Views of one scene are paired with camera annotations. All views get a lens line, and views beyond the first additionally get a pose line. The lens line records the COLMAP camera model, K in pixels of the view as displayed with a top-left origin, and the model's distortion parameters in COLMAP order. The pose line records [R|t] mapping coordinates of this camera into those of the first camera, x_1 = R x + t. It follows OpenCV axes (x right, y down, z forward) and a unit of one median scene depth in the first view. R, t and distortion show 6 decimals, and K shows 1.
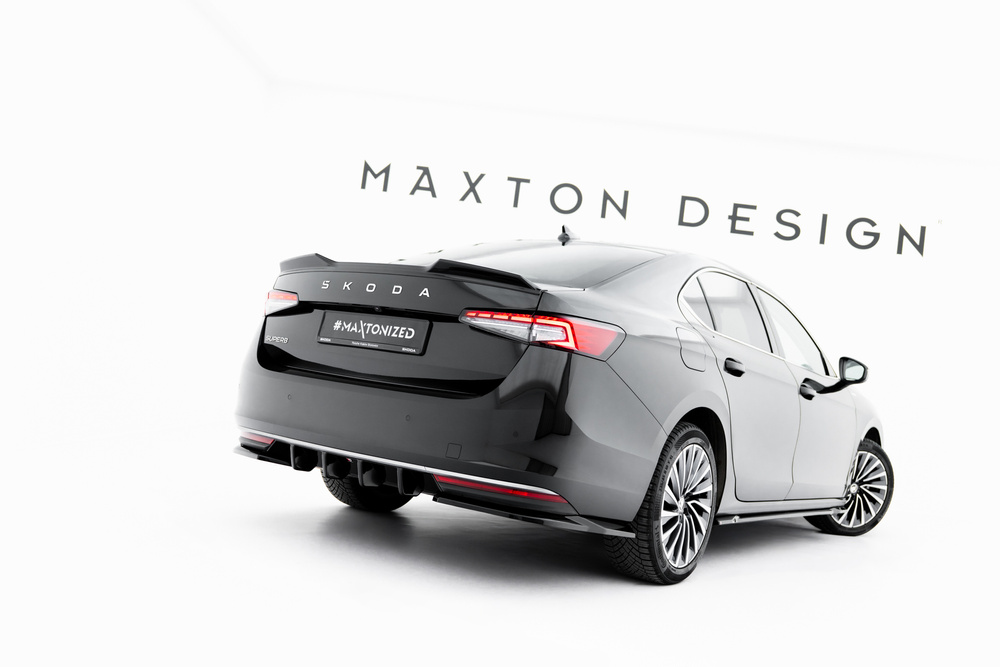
lens RADIAL K [[966.6, 0, 514.1], [0, 966.6, 329.7], [0, 0, 1]] dist [-0.024231, 0.000000]
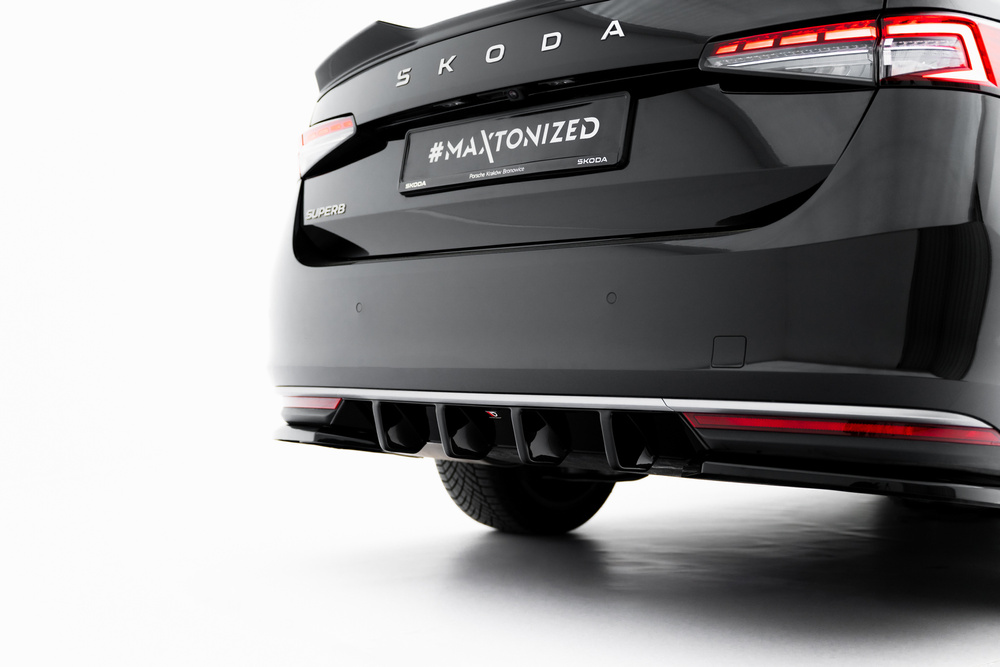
lens RADIAL K [[1198.0, 0, 457.9], [0, 1198.0, 360.1], [0, 0, 1]] dist [0.009350, 0.000000]
pose [[0.979410, -0.115041, -0.165895, -0.075154], [0.118571, 0.992879, 0.011502, 0.087190], [0.163391, -0.030936, 0.986076, 0.358743]]
